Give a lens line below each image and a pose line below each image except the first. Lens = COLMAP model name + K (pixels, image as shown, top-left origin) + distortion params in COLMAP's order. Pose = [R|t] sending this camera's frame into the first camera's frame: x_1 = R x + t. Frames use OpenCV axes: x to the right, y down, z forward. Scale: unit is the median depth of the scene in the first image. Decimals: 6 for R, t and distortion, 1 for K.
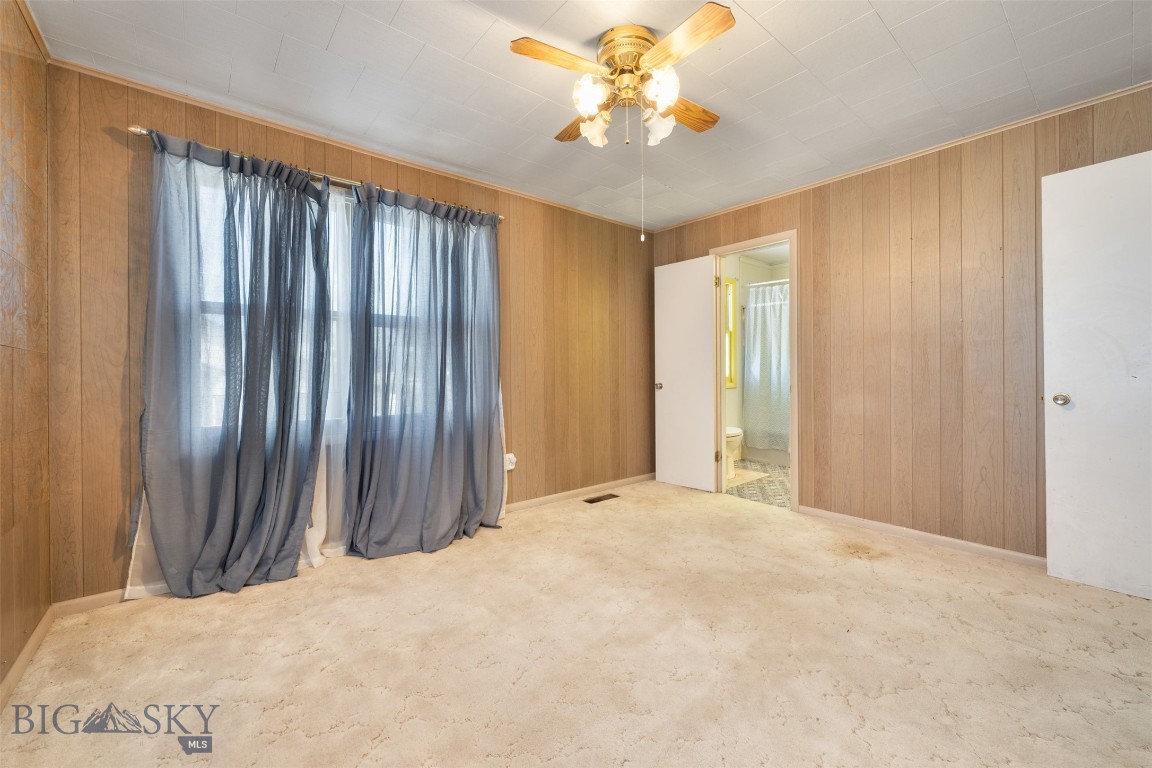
lens RADIAL K [[463.3, 0, 574.2], [0, 463.3, 373.4], [0, 0, 1]] dist [0.002764, 0.000066]
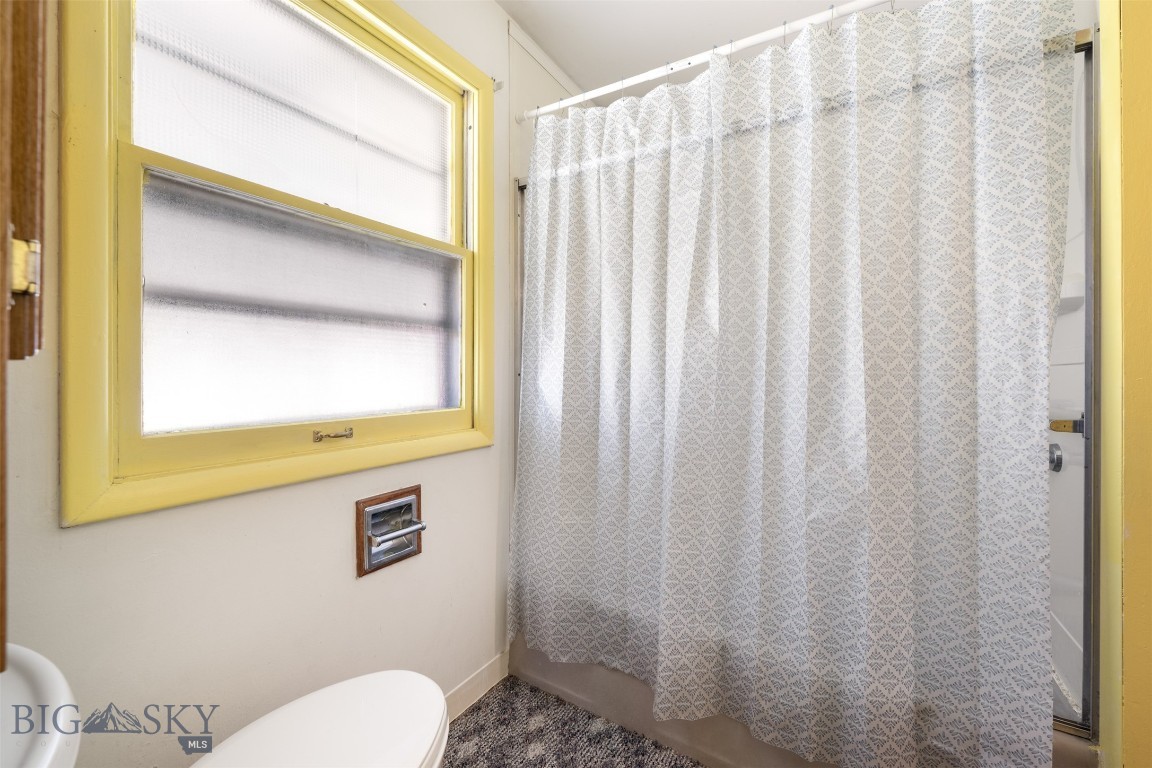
lens RADIAL K [[463.3, 0, 576.7], [0, 463.3, 381.4], [0, 0, 1]] dist [0.002764, 0.000066]
pose [[0.947075, 0.004096, 0.320986, 0.312072], [-0.007162, 0.999939, 0.008372, -0.013096], [-0.320932, -0.010228, 0.947047, 0.715223]]
